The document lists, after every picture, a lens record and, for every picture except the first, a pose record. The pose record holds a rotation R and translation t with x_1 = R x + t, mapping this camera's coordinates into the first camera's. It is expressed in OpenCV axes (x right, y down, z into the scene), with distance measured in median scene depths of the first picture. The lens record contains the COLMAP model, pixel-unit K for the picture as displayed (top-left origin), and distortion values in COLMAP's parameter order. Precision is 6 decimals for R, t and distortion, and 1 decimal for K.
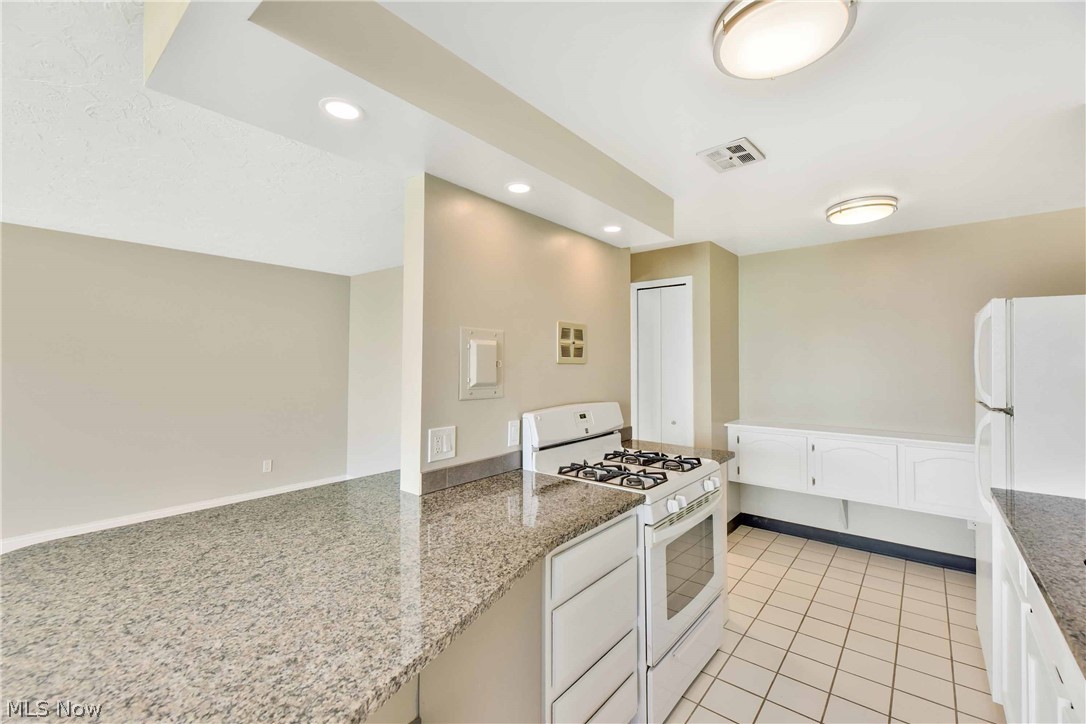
lens RADIAL K [[457.0, 0, 544.7], [0, 457.0, 349.8], [0, 0, 1]] dist [-0.000834, -0.000077]
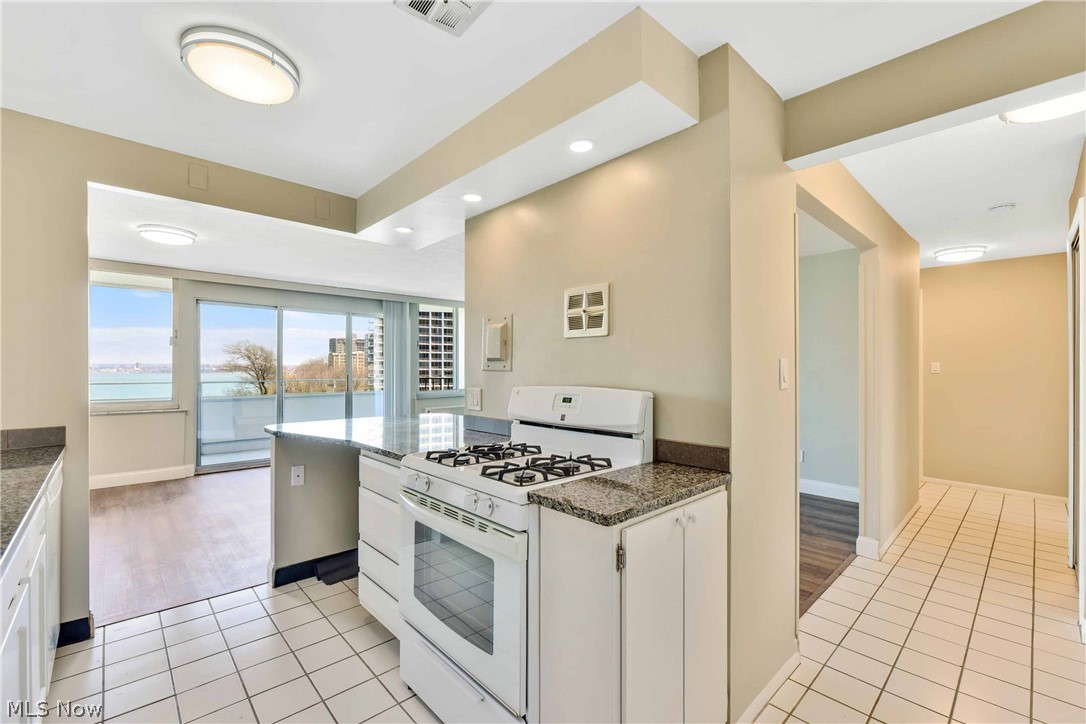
lens RADIAL K [[457.8, 0, 541.8], [0, 457.8, 366.0], [0, 0, 1]] dist [0.000717, 0.000091]
pose [[-0.126413, -0.008716, -0.991939, 0.971364], [0.026001, 0.999589, -0.012097, 0.099635], [0.991637, -0.027320, -0.126134, 1.138213]]
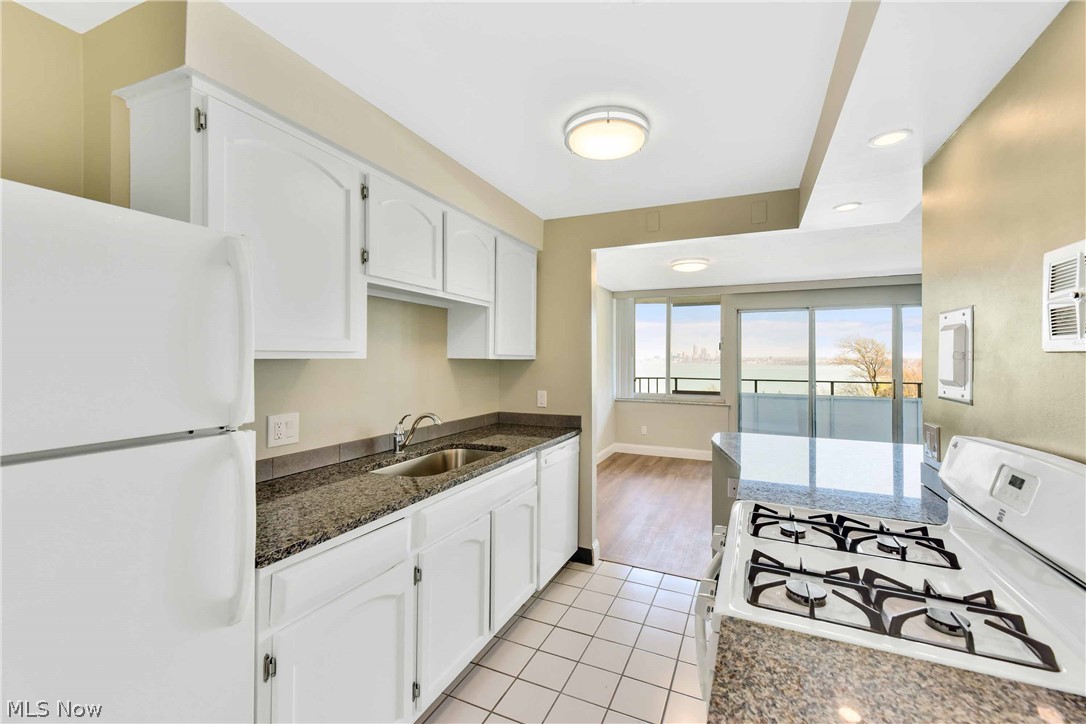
lens RADIAL K [[452.6, 0, 551.4], [0, 452.6, 354.7], [0, 0, 1]] dist [-0.001892, -0.000346]
pose [[-0.963811, -0.010207, -0.266392, 0.628603], [0.000113, 0.999251, -0.038695, 0.052075], [0.266588, -0.037325, -0.963088, 1.371909]]
